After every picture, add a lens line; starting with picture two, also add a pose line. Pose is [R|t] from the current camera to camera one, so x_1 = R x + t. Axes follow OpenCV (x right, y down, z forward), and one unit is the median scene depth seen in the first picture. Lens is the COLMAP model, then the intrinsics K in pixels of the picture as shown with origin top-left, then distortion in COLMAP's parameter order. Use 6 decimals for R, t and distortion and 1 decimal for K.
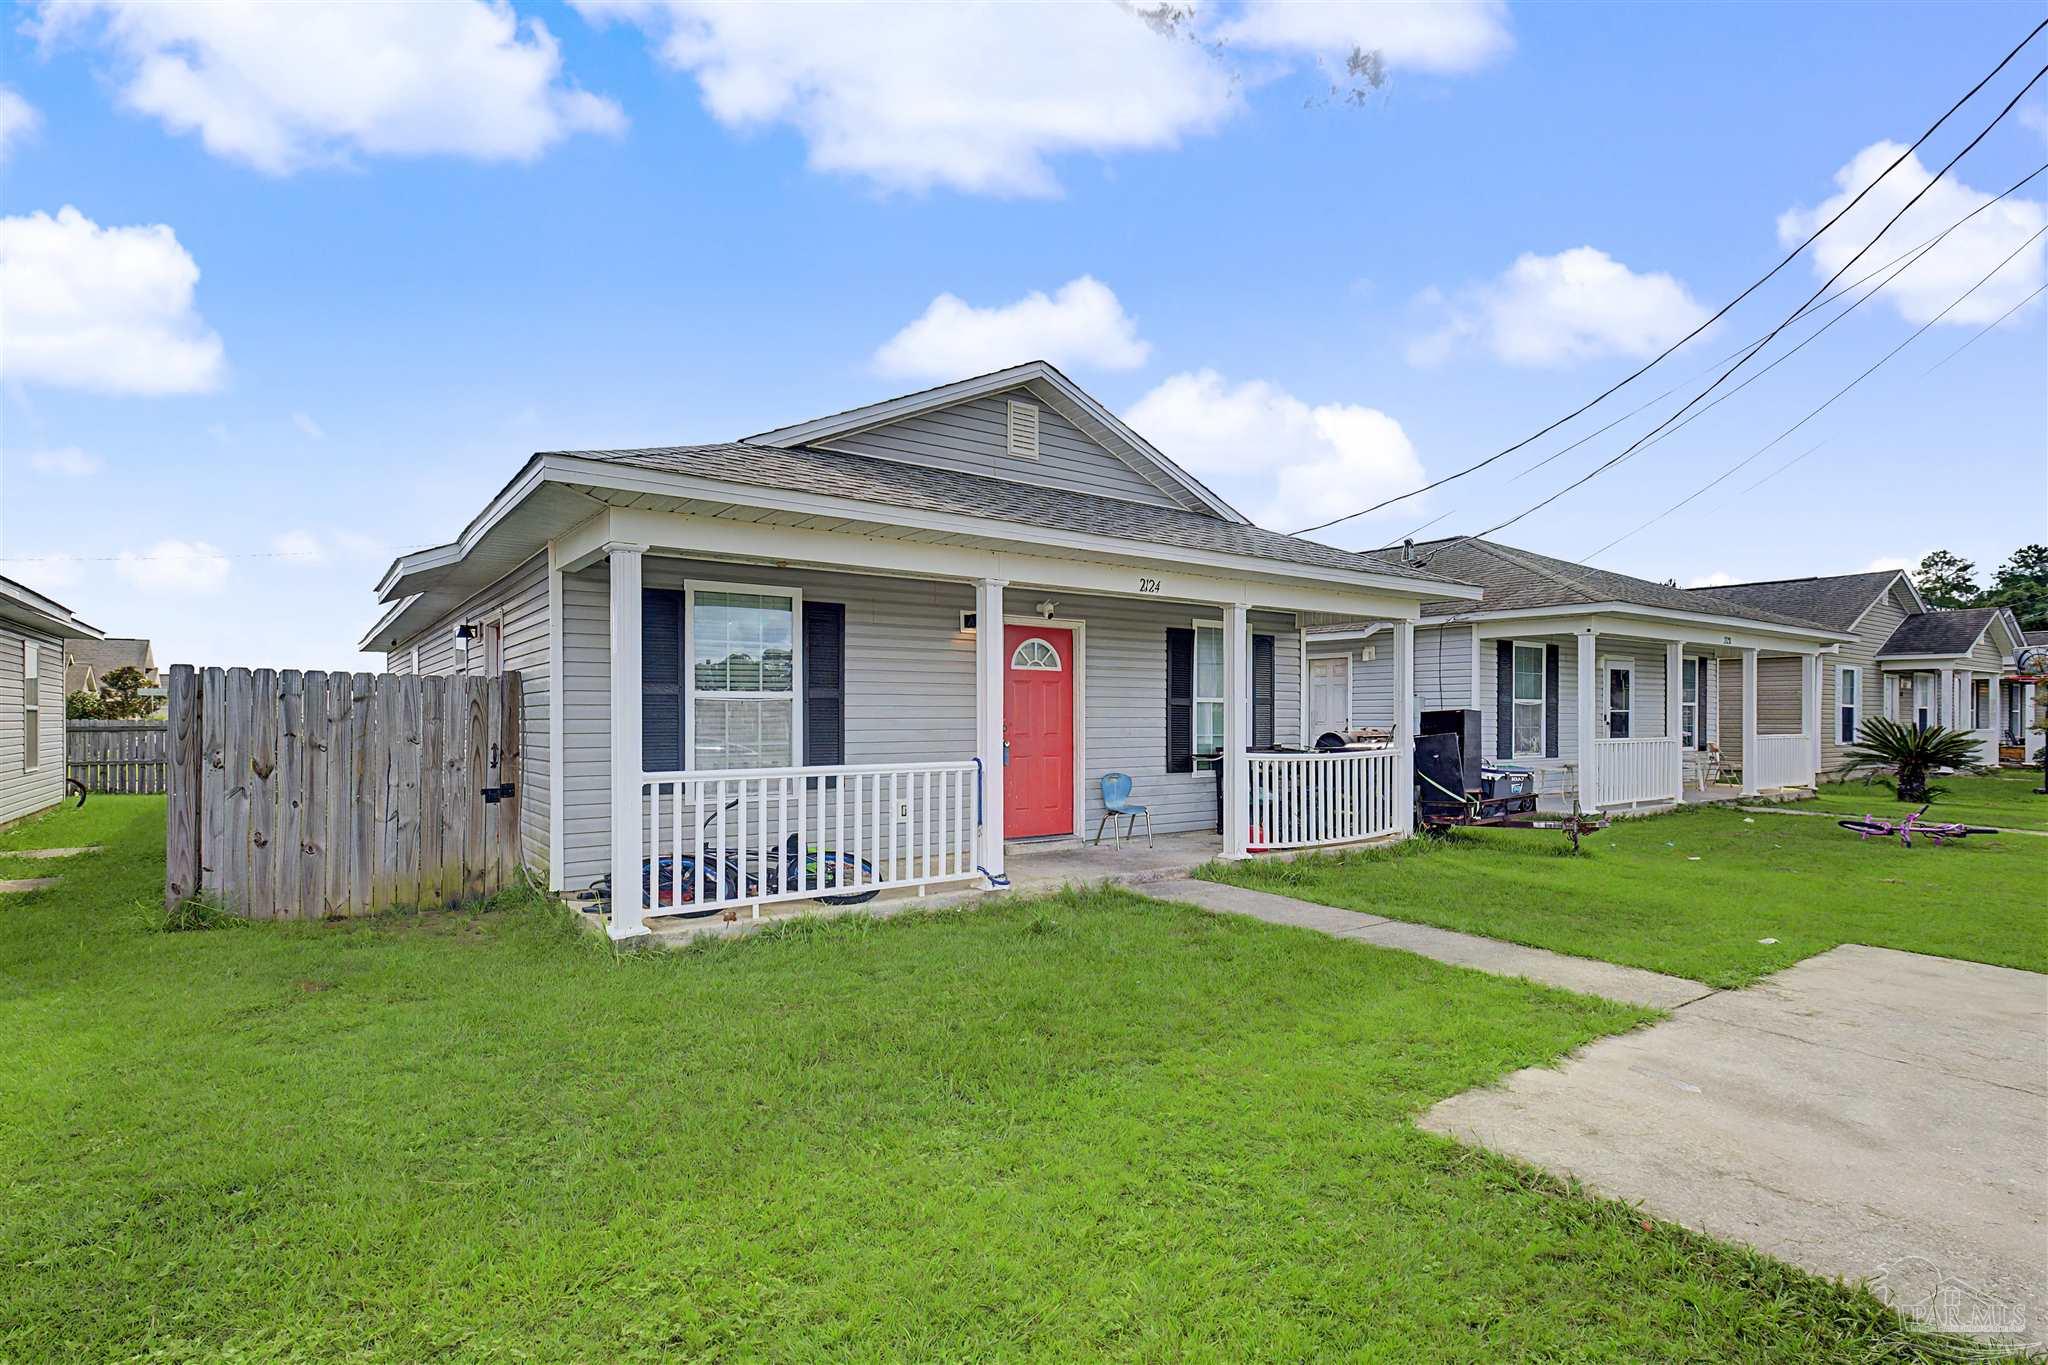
lens RADIAL K [[1004.2, 0, 1032.3], [0, 1004.2, 714.1], [0, 0, 1]] dist [0.030641, 0.000097]
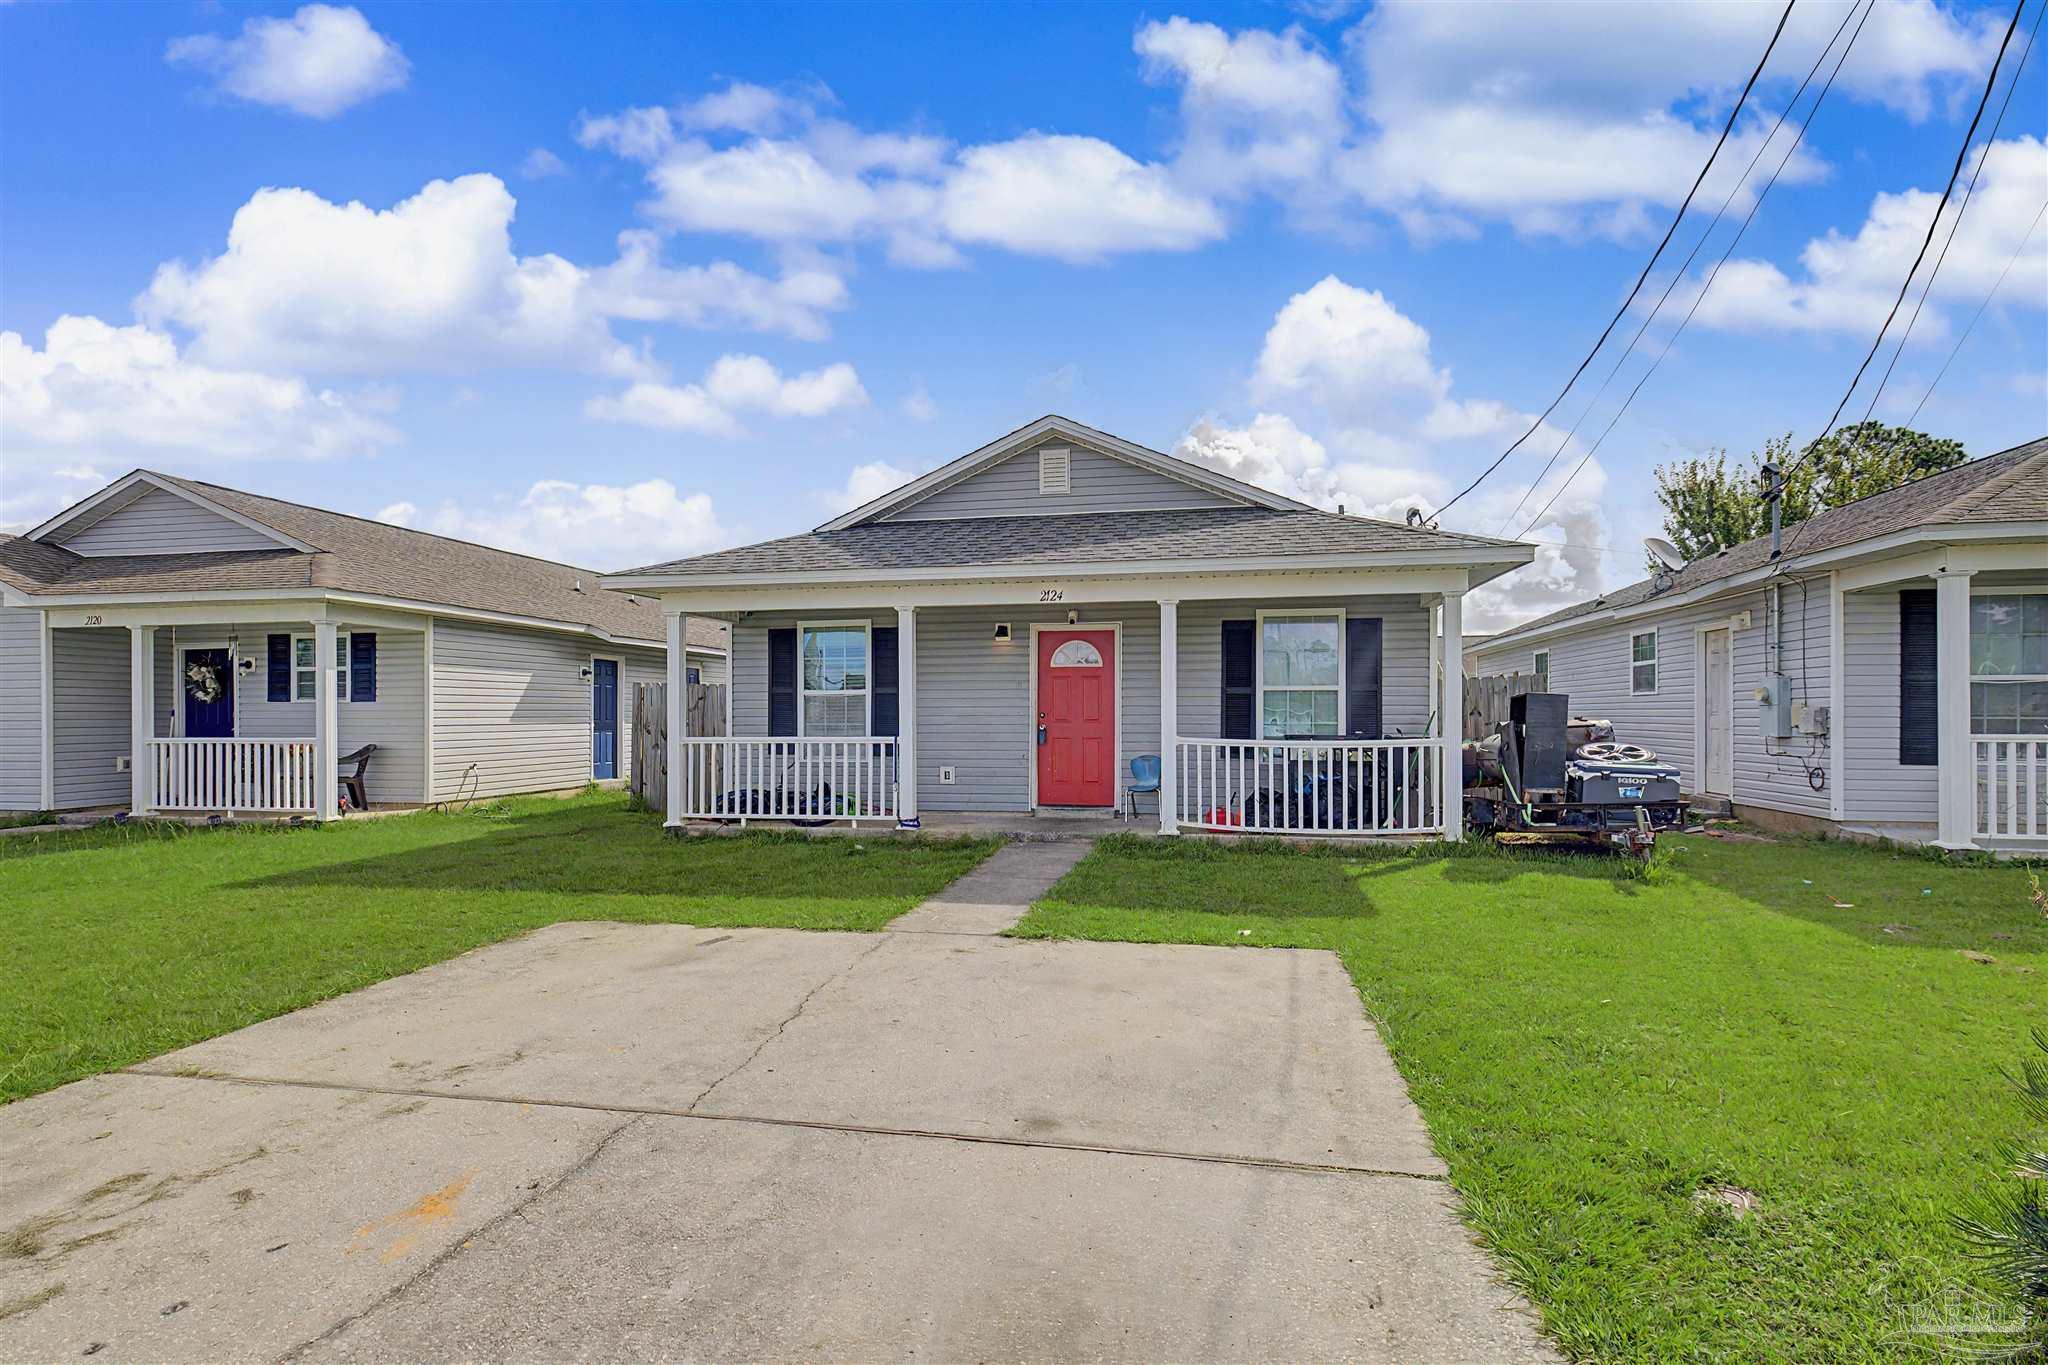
lens RADIAL K [[1004.2, 0, 1032.3], [0, 1004.2, 714.1], [0, 0, 1]] dist [0.030641, 0.000097]
pose [[0.683022, -0.002525, -0.730393, 0.997700], [0.004475, 0.999990, 0.000728, 0.013722], [0.730384, -0.003766, 0.683027, 0.165608]]
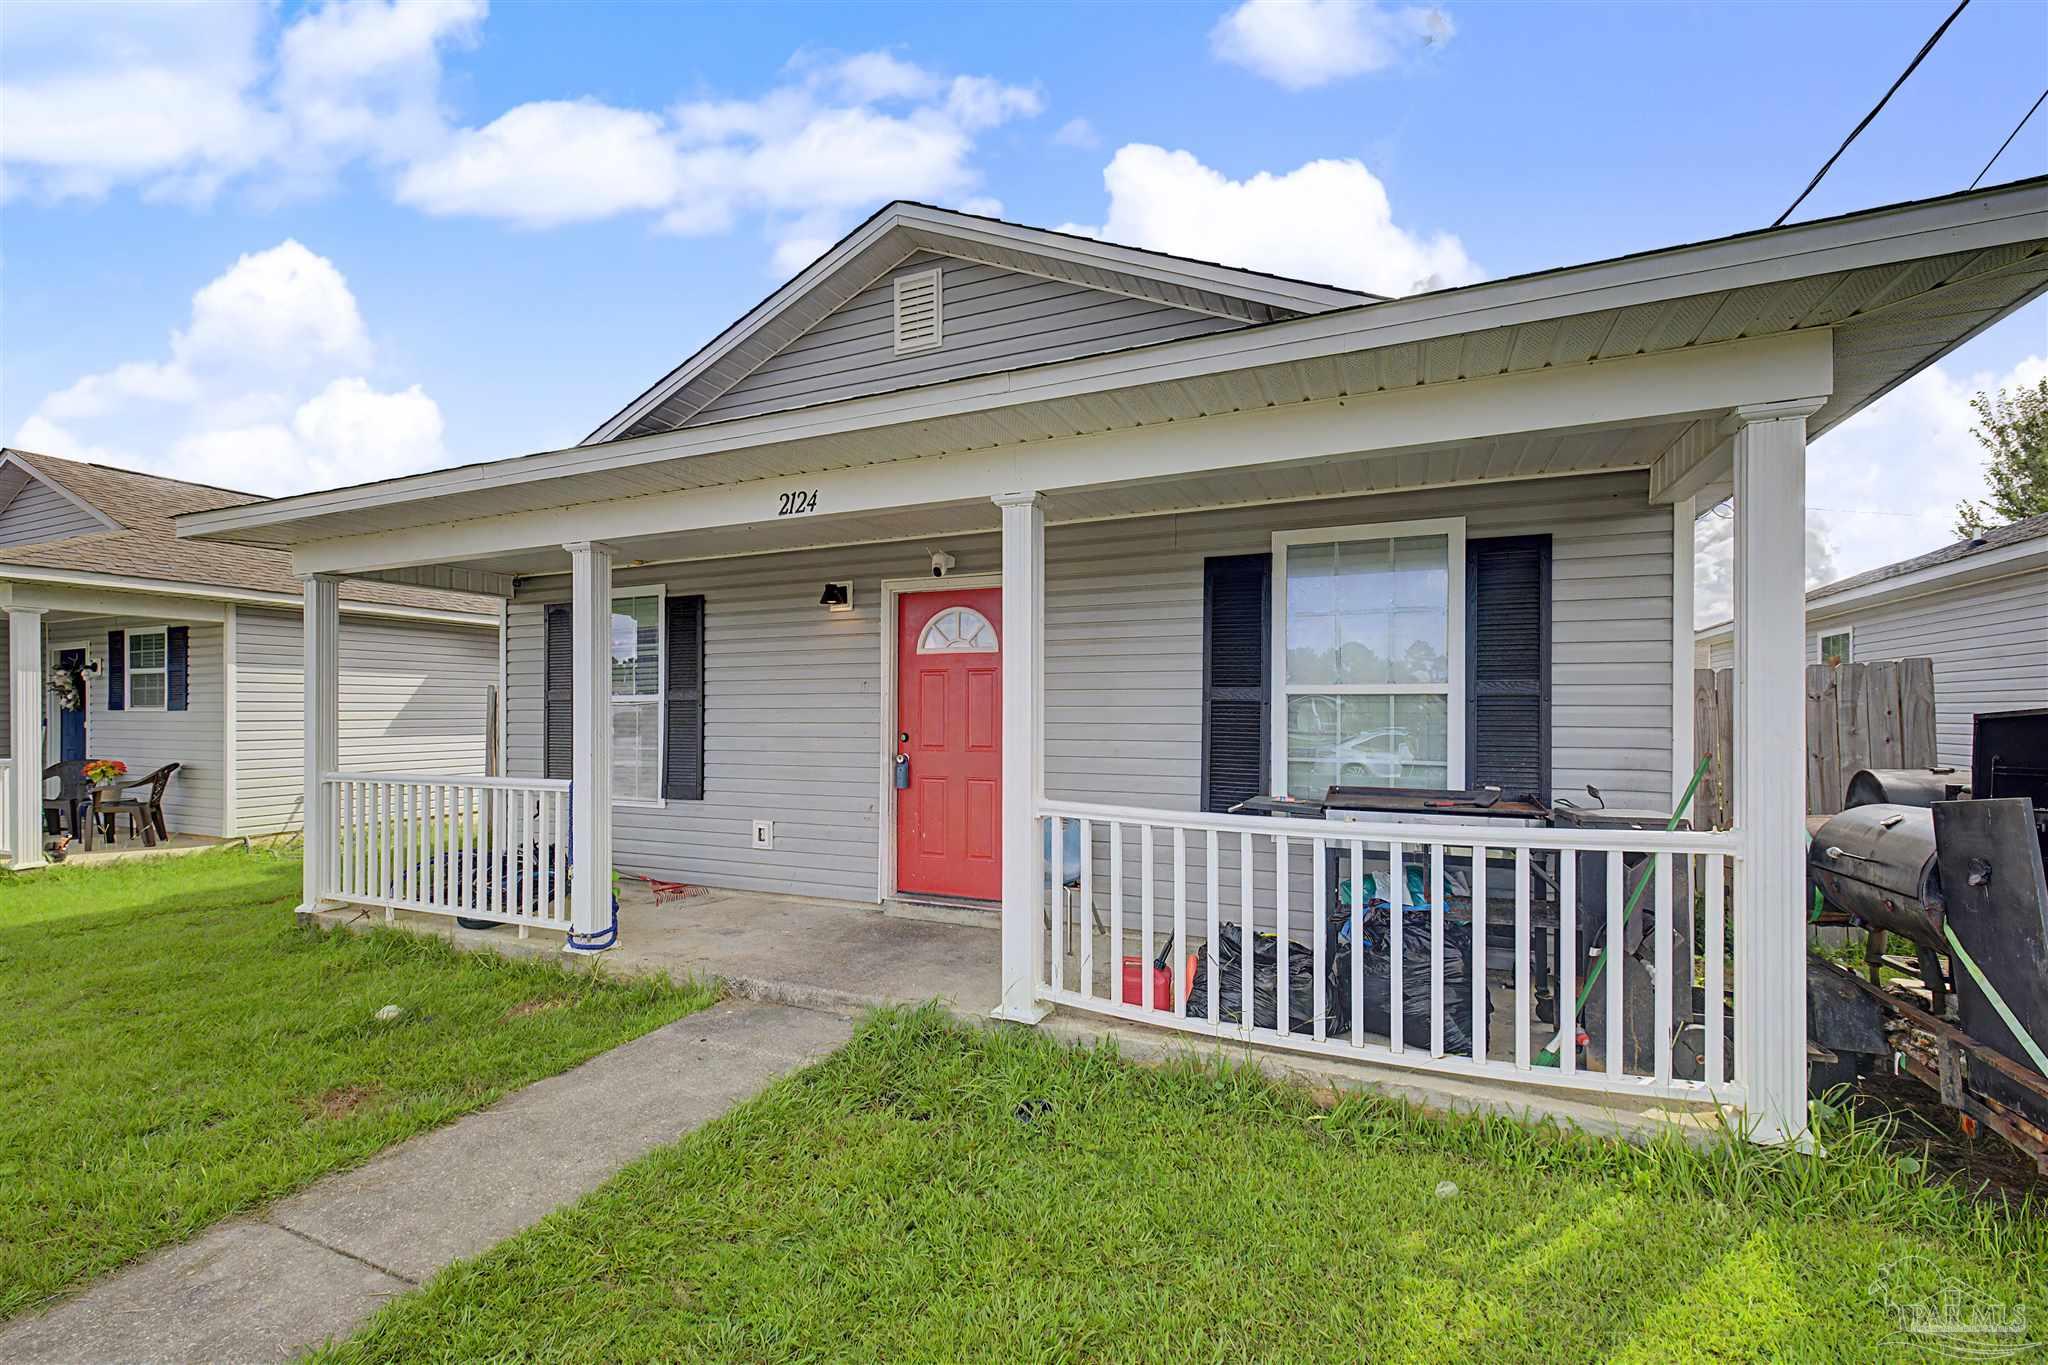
lens RADIAL K [[852.6, 0, 1032.4], [0, 852.6, 712.9], [0, 0, 1]] dist [0.017500, 0.000075]
pose [[0.500421, -0.000332, -0.865782, 0.629463], [0.002753, 0.999995, 0.001208, -0.004432], [0.865778, -0.002988, 0.500420, 0.887962]]
